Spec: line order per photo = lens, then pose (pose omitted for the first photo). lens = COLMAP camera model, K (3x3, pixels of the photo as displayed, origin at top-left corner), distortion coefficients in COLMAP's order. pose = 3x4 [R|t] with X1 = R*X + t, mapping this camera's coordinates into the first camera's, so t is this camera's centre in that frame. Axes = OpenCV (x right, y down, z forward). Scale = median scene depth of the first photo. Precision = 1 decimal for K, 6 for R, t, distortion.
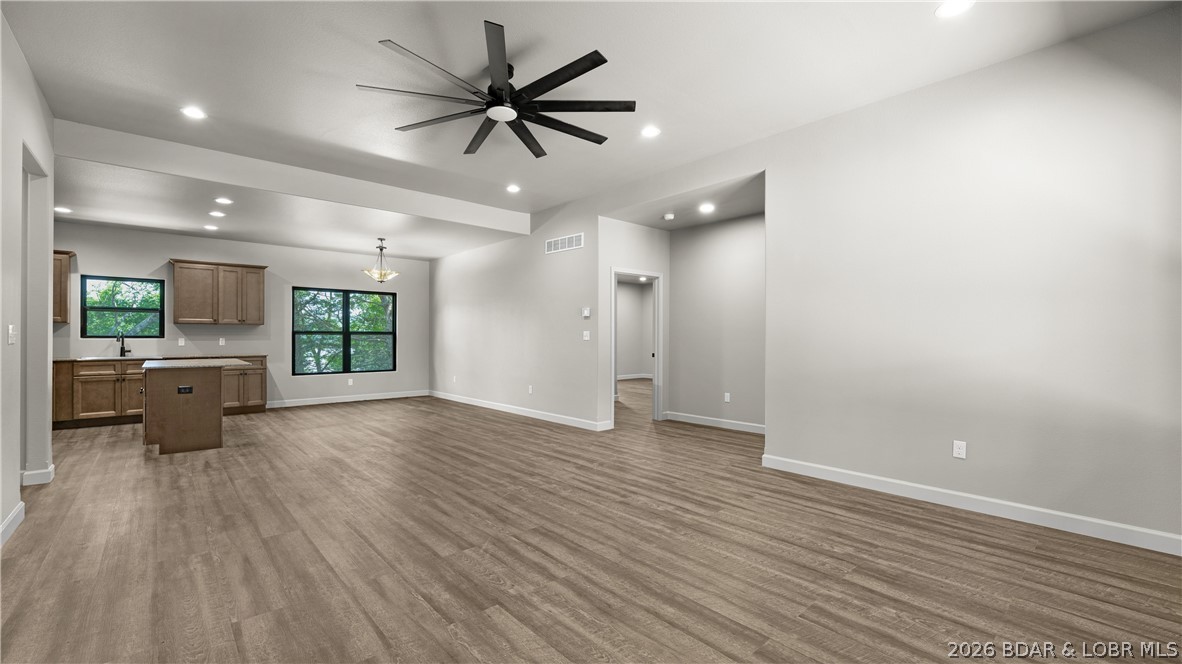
lens RADIAL K [[486.0, 0, 592.4], [0, 486.0, 334.0], [0, 0, 1]] dist [-0.011056, 0.000205]
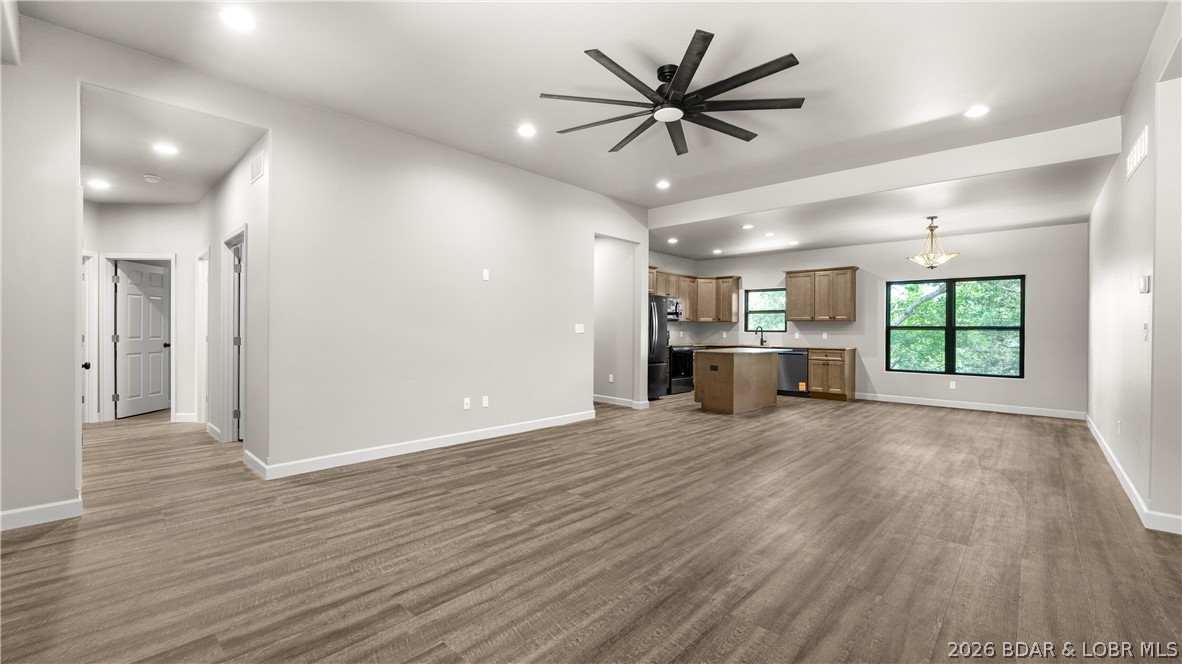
lens RADIAL K [[486.0, 0, 580.6], [0, 486.0, 328.5], [0, 0, 1]] dist [-0.011056, 0.000205]
pose [[0.075017, -0.002309, -0.997180, 0.805833], [-0.001491, 0.999996, -0.002428, 0.004365], [0.997181, 0.001669, 0.075013, 0.714190]]
